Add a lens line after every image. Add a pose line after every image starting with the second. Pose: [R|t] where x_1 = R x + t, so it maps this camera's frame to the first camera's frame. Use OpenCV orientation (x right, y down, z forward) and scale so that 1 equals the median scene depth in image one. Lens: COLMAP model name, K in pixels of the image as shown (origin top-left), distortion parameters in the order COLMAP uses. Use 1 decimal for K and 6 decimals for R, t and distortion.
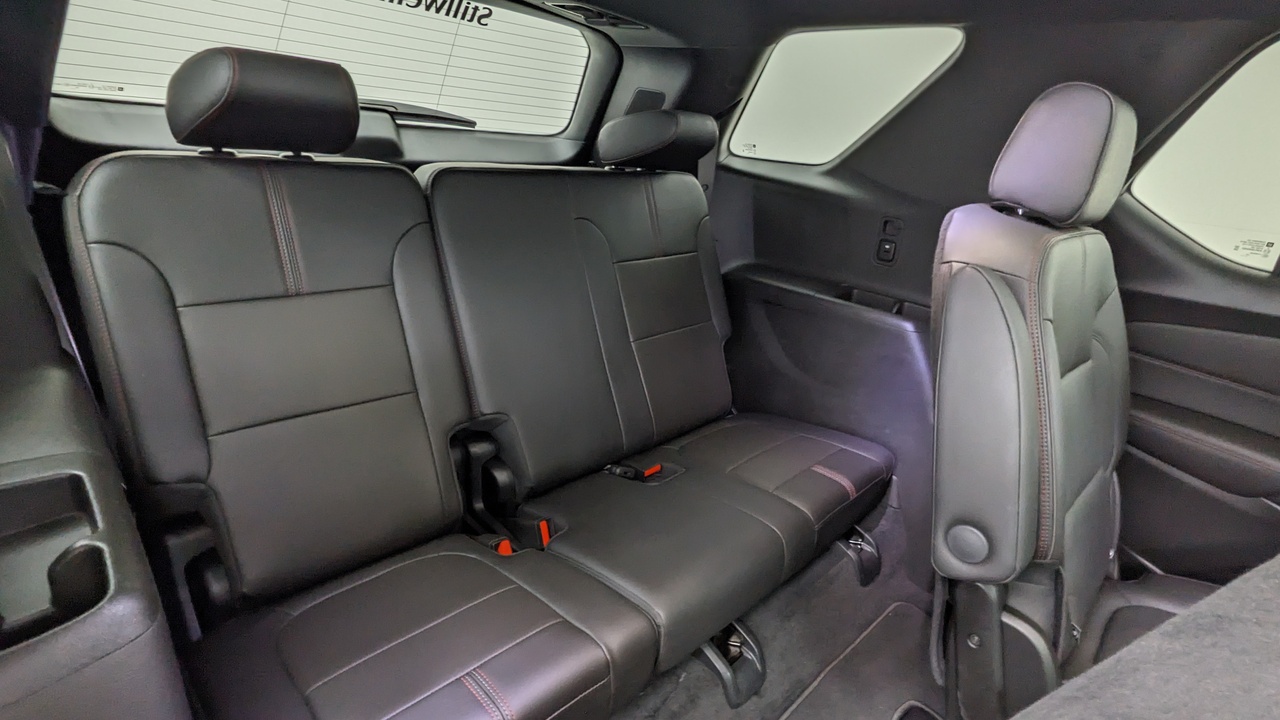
lens RADIAL K [[612.1, 0, 633.8], [0, 612.1, 355.4], [0, 0, 1]] dist [0.002080, -0.000281]
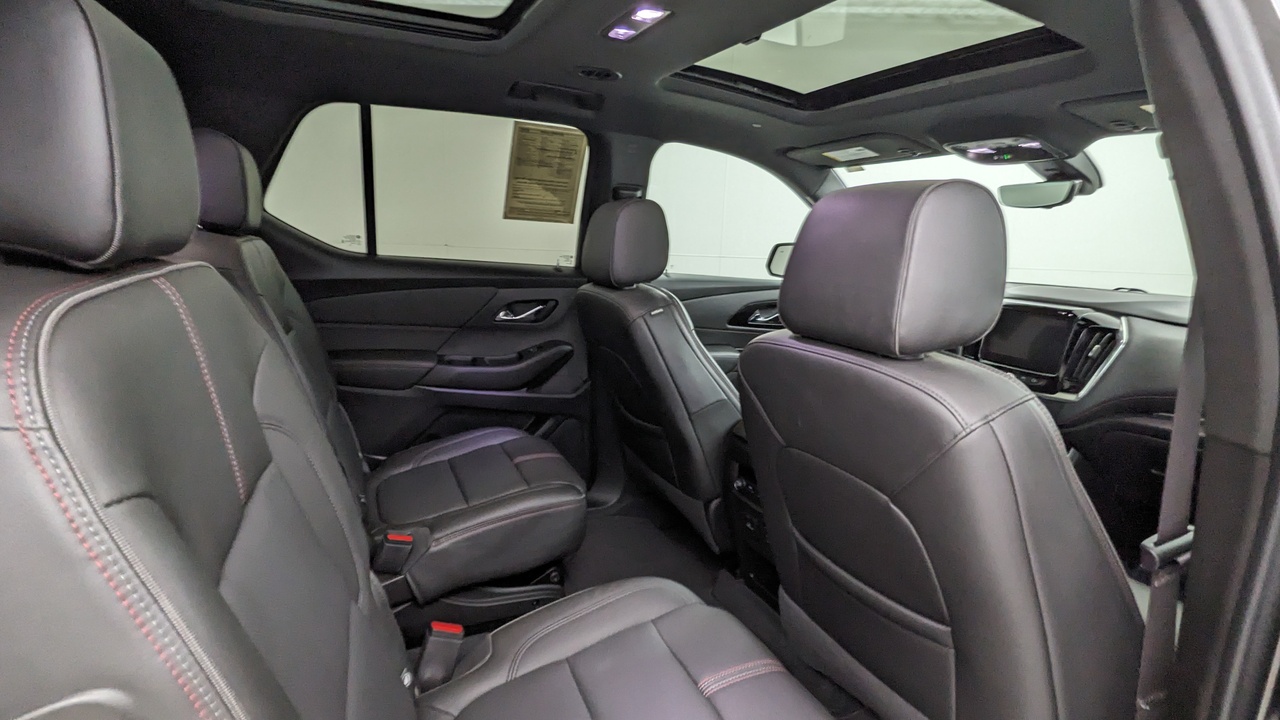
lens RADIAL K [[613.5, 0, 640.0], [0, 613.5, 360.0], [0, 0, 1]] dist [-0.000968, 0.000901]
pose [[0.339115, -0.271417, 0.900741, -0.222640], [0.322510, 0.932994, 0.159716, 0.093690], [-0.883736, 0.236336, 0.403927, -0.201417]]
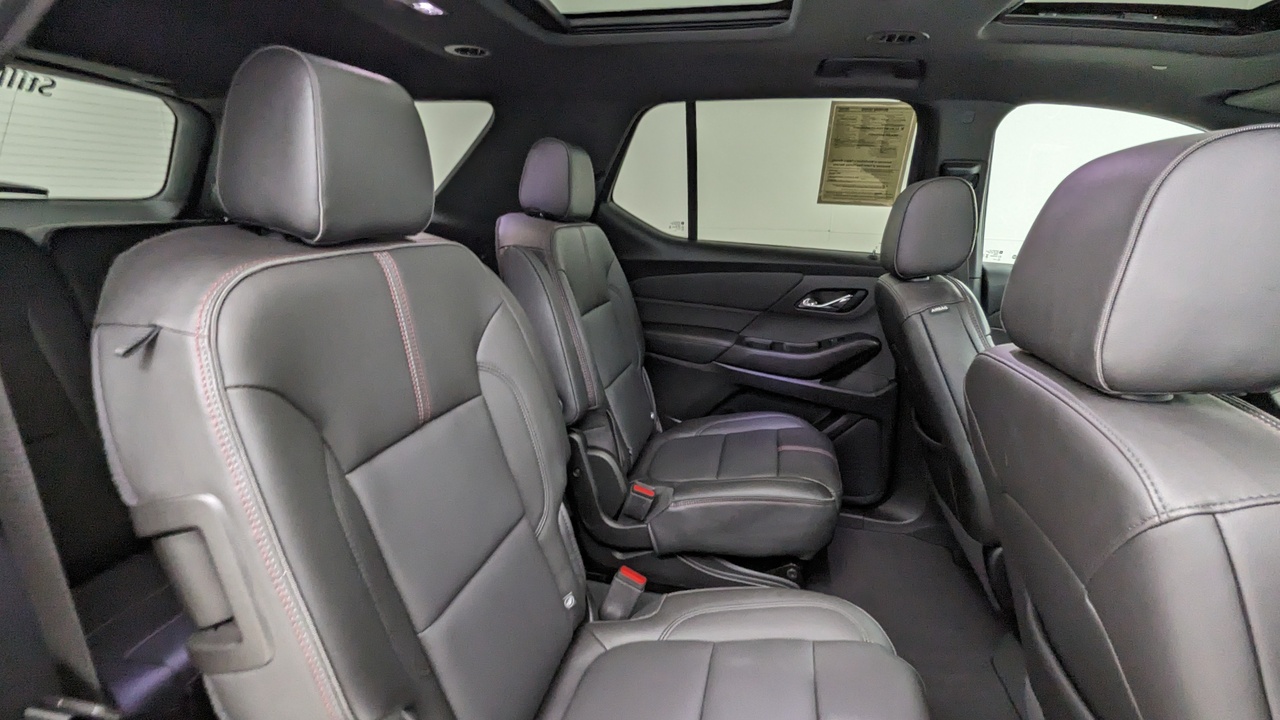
lens RADIAL K [[612.1, 0, 633.8], [0, 612.1, 355.4], [0, 0, 1]] dist [0.002080, -0.000281]
pose [[0.830083, -0.206862, 0.517851, -0.071062], [0.248145, 0.968662, -0.010816, 0.168905], [-0.499385, 0.137481, 0.855402, -0.381407]]
